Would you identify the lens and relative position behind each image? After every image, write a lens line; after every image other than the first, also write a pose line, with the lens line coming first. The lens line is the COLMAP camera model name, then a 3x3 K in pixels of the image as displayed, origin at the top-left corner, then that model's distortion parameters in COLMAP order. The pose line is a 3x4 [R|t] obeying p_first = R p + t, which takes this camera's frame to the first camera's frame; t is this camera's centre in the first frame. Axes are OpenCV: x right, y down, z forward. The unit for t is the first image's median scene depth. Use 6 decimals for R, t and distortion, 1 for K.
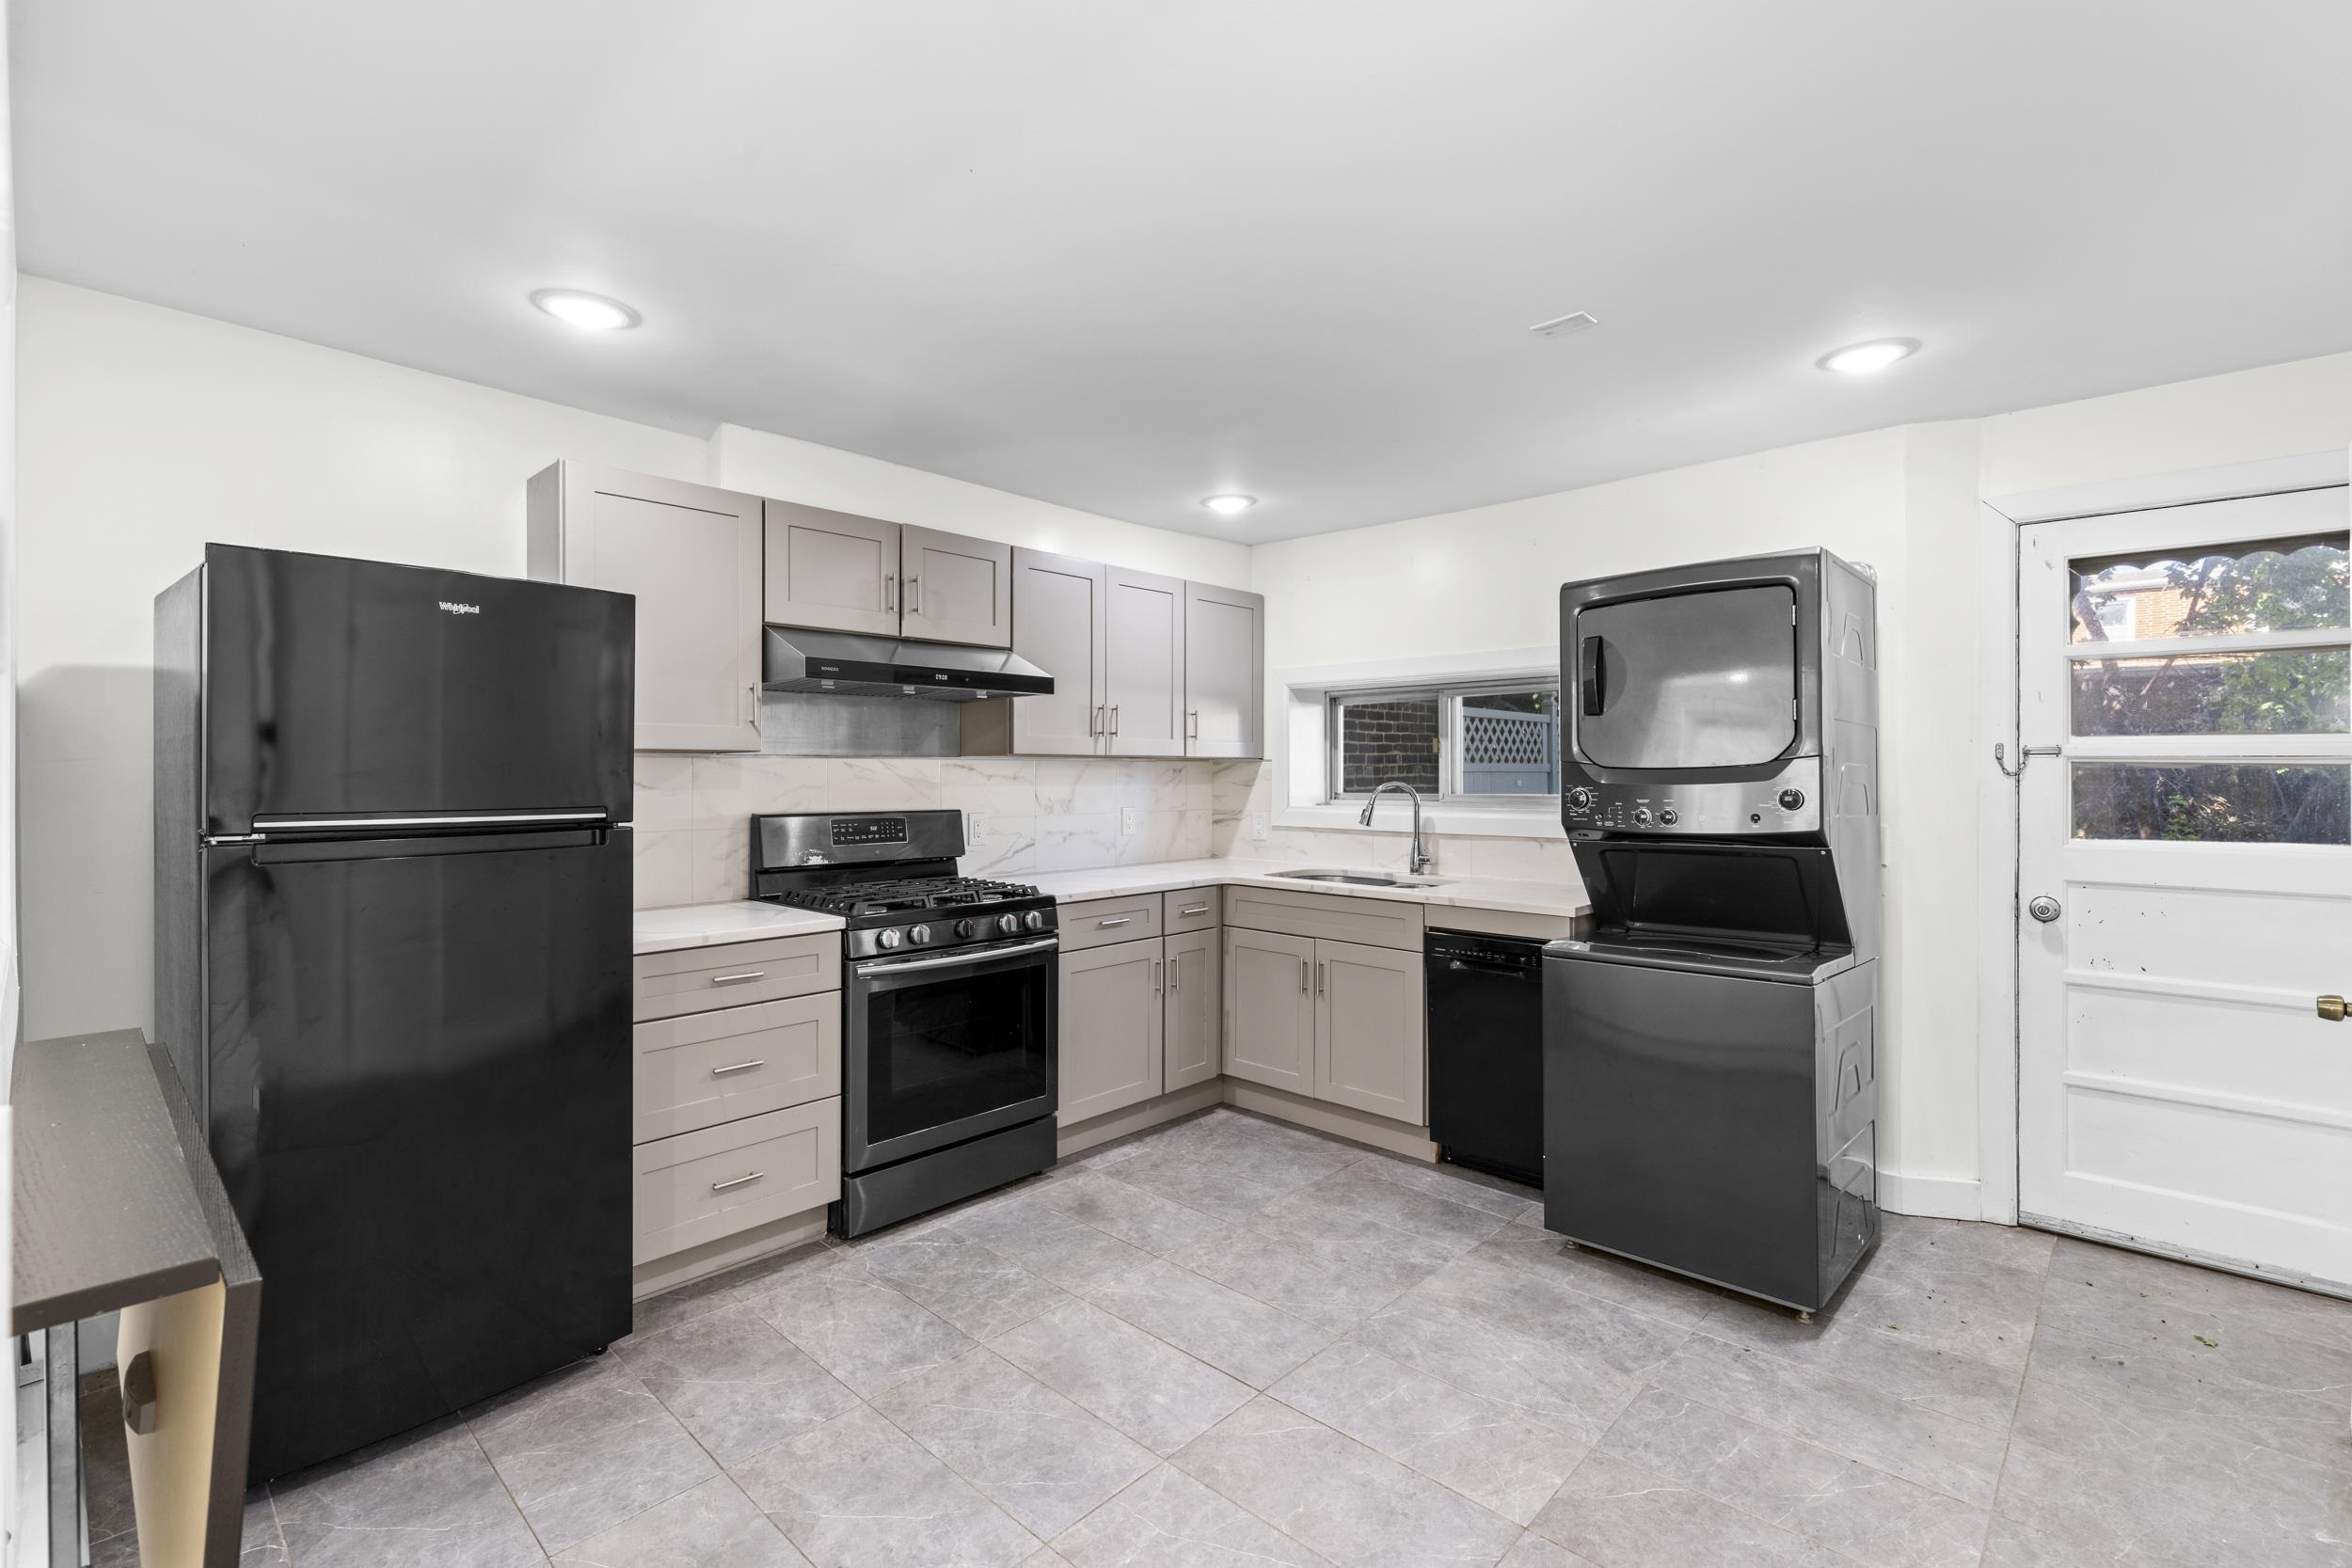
lens RADIAL K [[1055.6, 0, 1172.9], [0, 1055.6, 761.6], [0, 0, 1]] dist [0.004535, -0.001400]
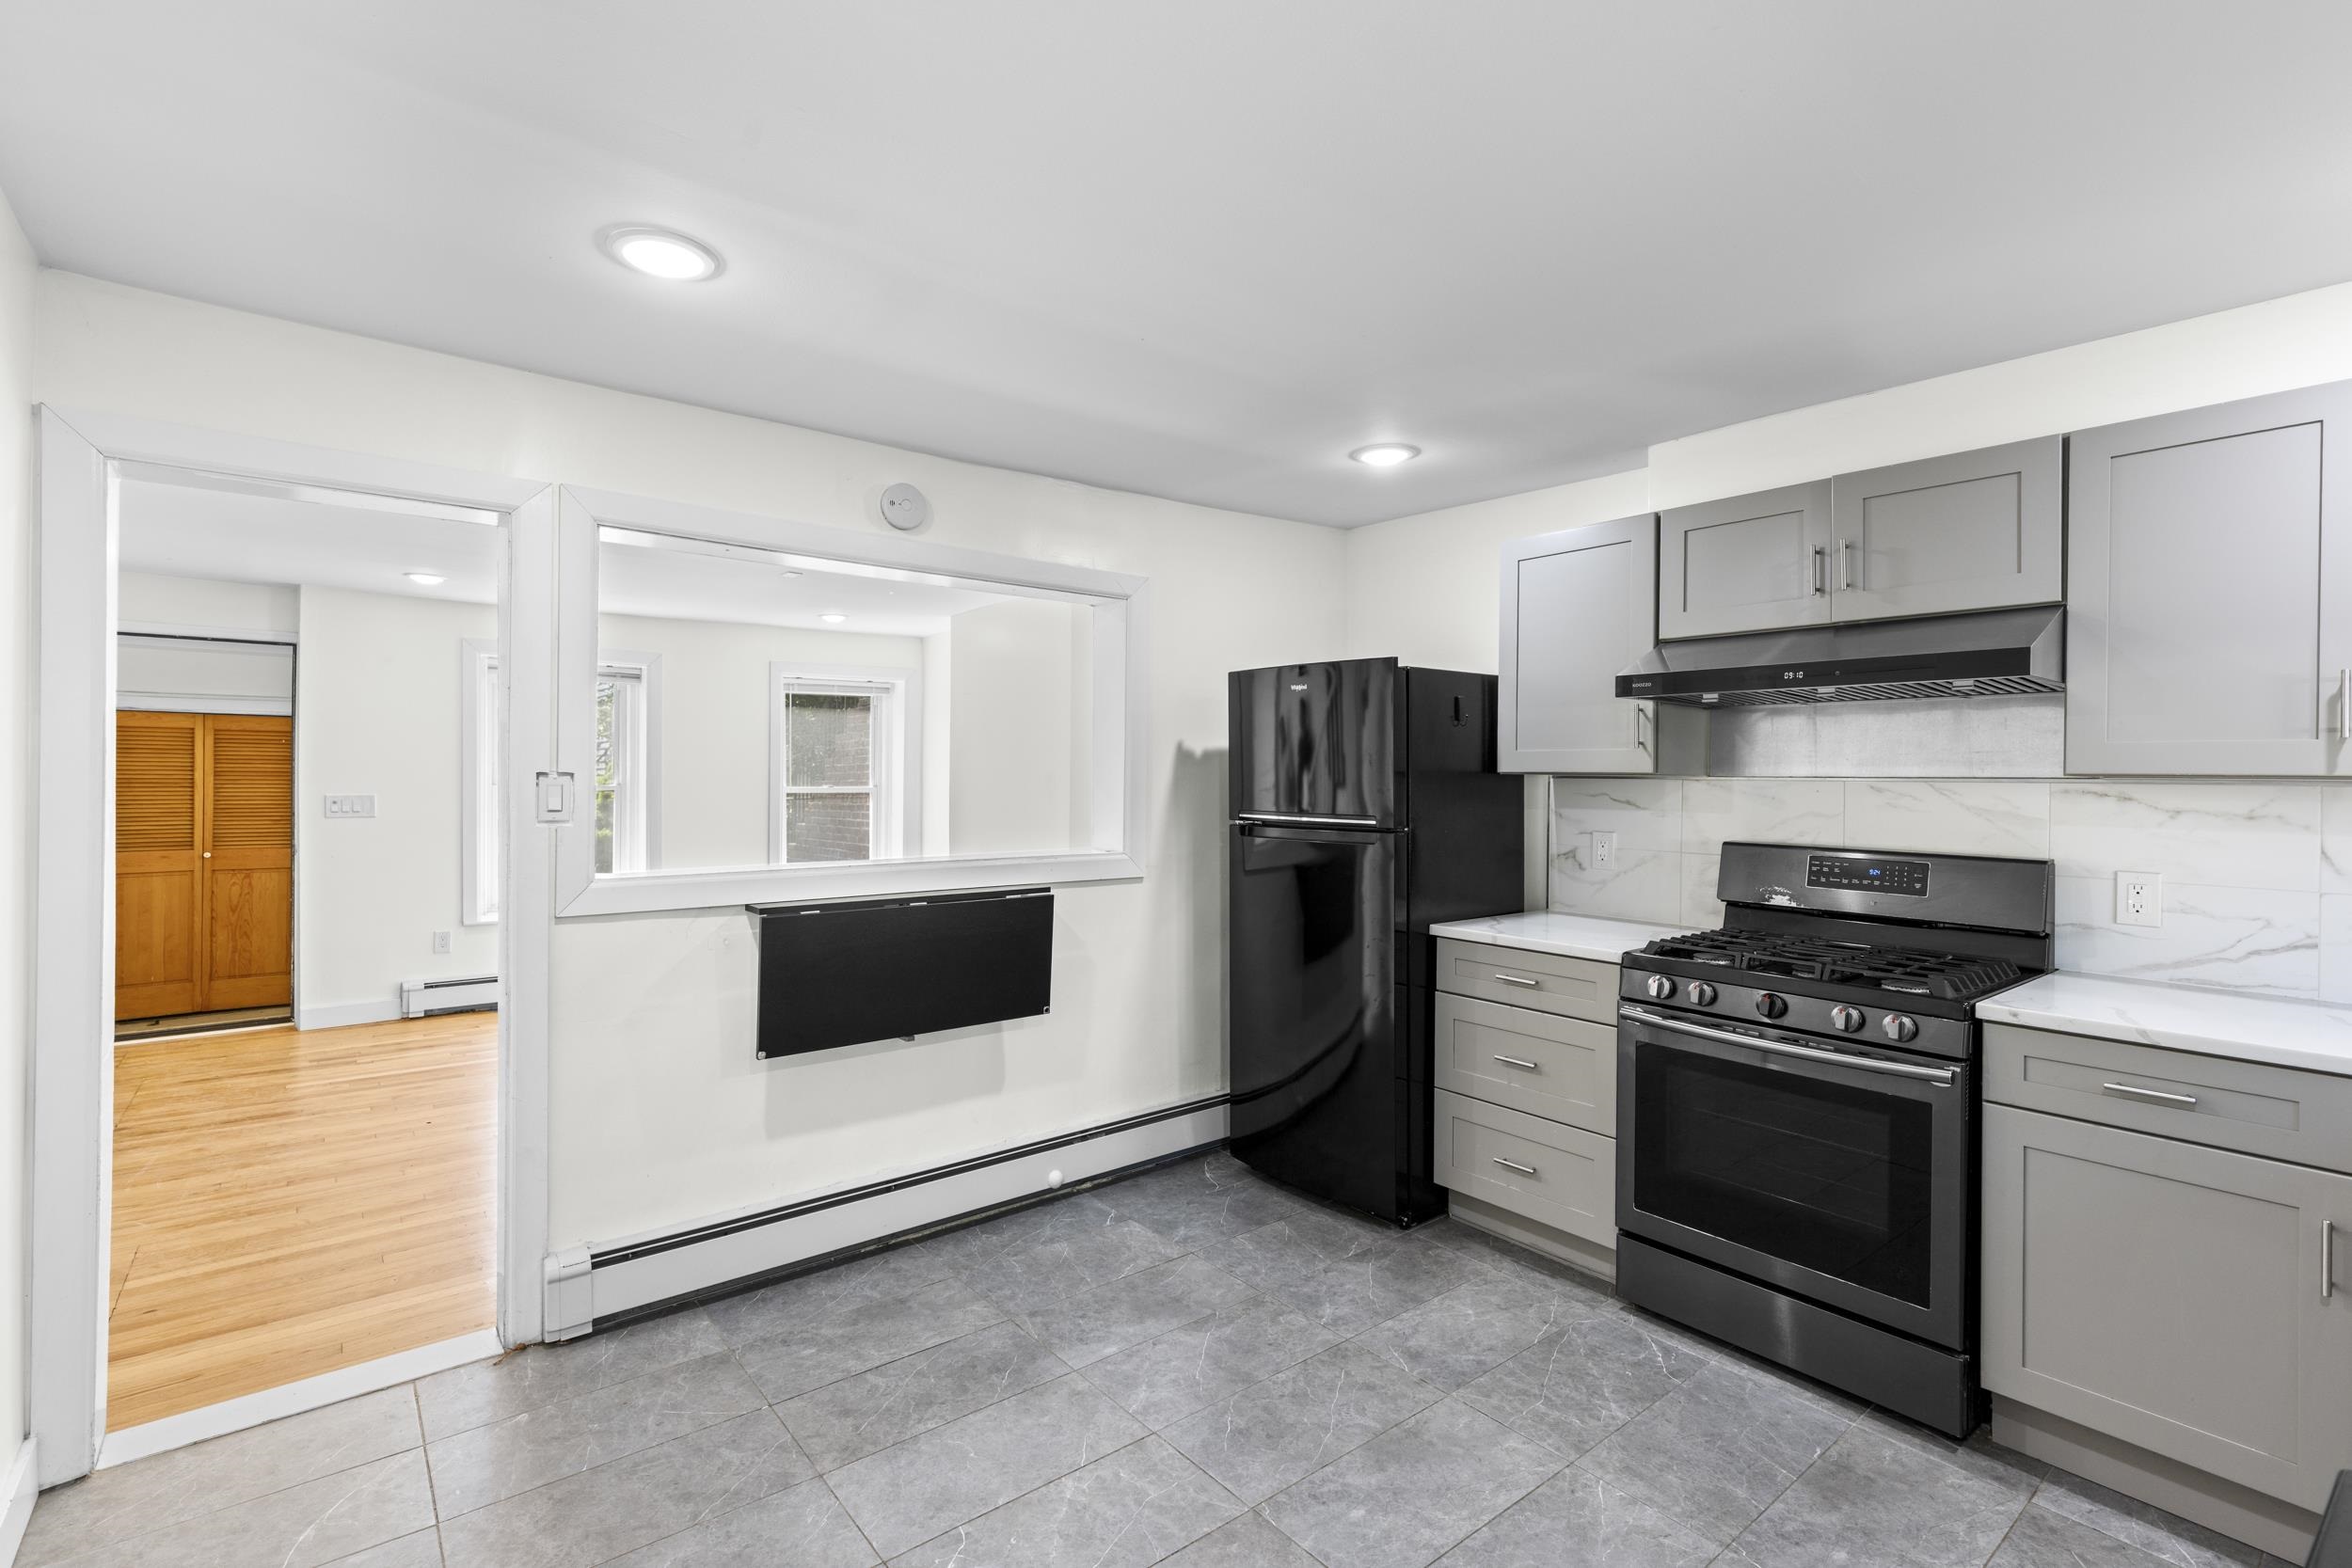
lens RADIAL K [[1063.1, 0, 1179.1], [0, 1063.1, 771.0], [0, 0, 1]] dist [0.001538, -0.000541]
pose [[-0.138418, -0.004869, -0.990362, 0.579280], [-0.001894, 0.999987, -0.004651, -0.006037], [0.990372, 0.001232, -0.138425, 0.637861]]
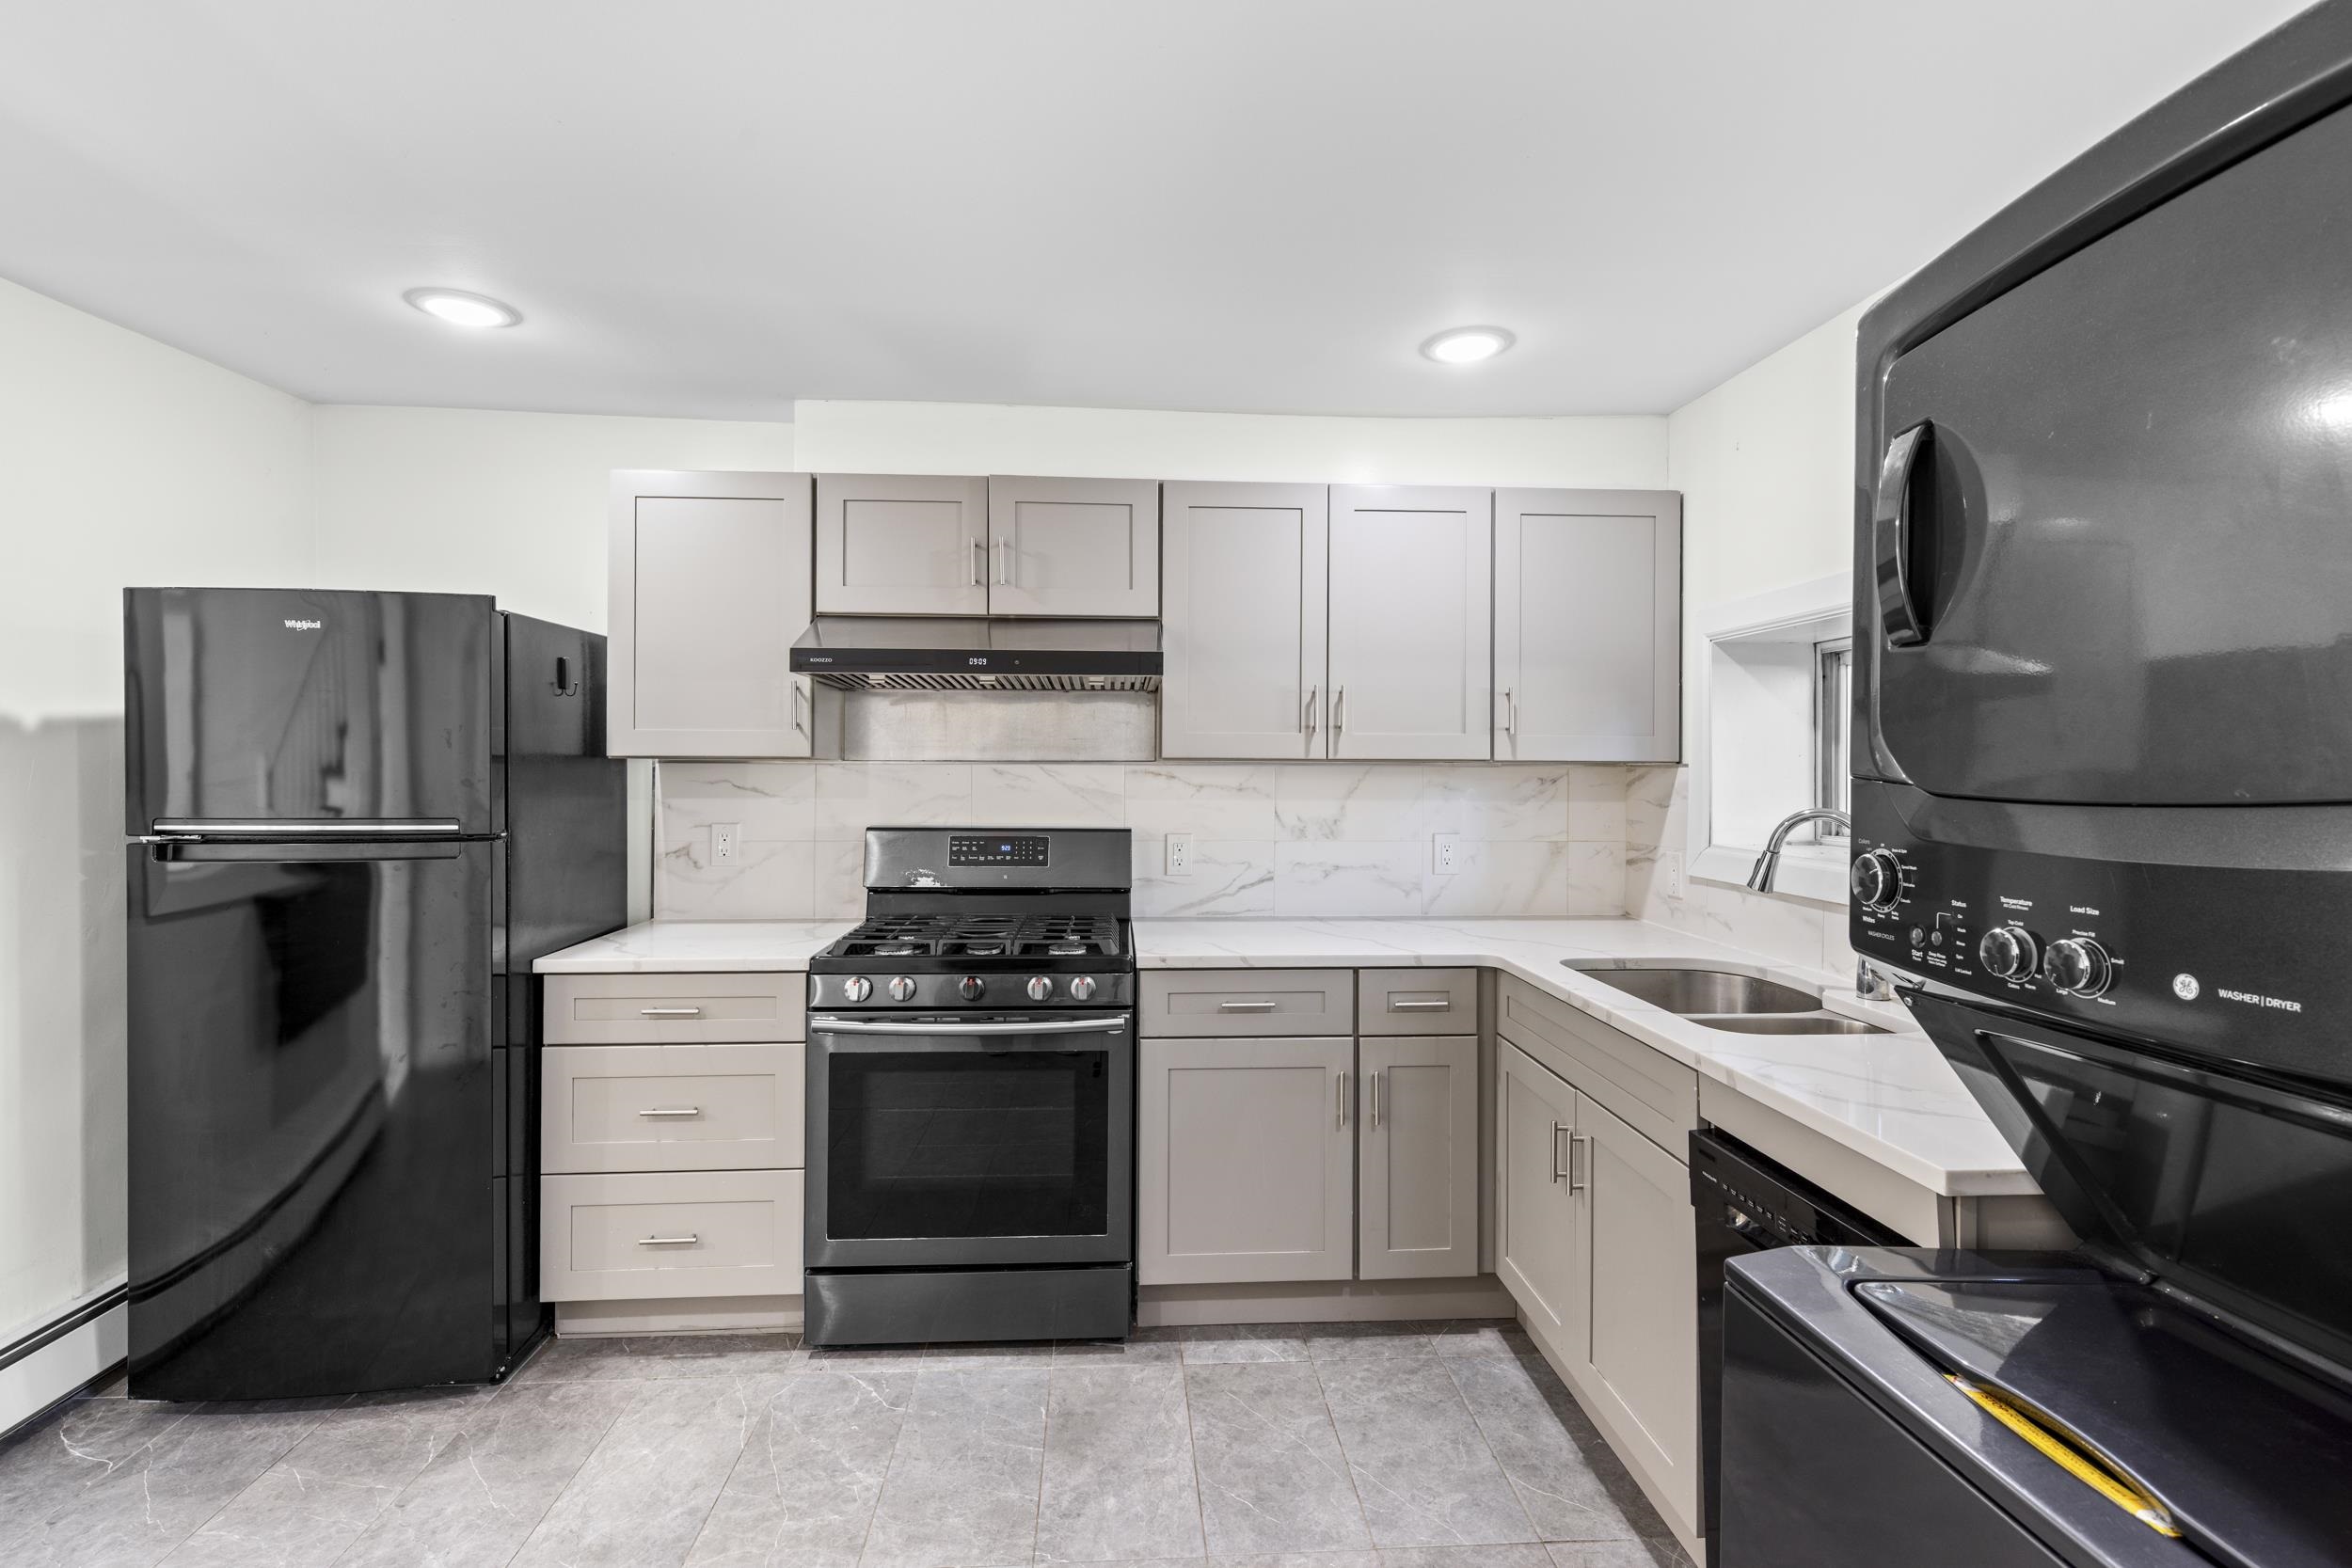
lens RADIAL K [[1065.9, 0, 1168.3], [0, 1065.9, 756.6], [0, 0, 1]] dist [0.004308, 0.000625]
pose [[0.727974, -0.002760, -0.685599, 0.406697], [0.001261, 0.999996, -0.002686, -0.006959], [0.685604, 0.001090, 0.727974, 0.499614]]
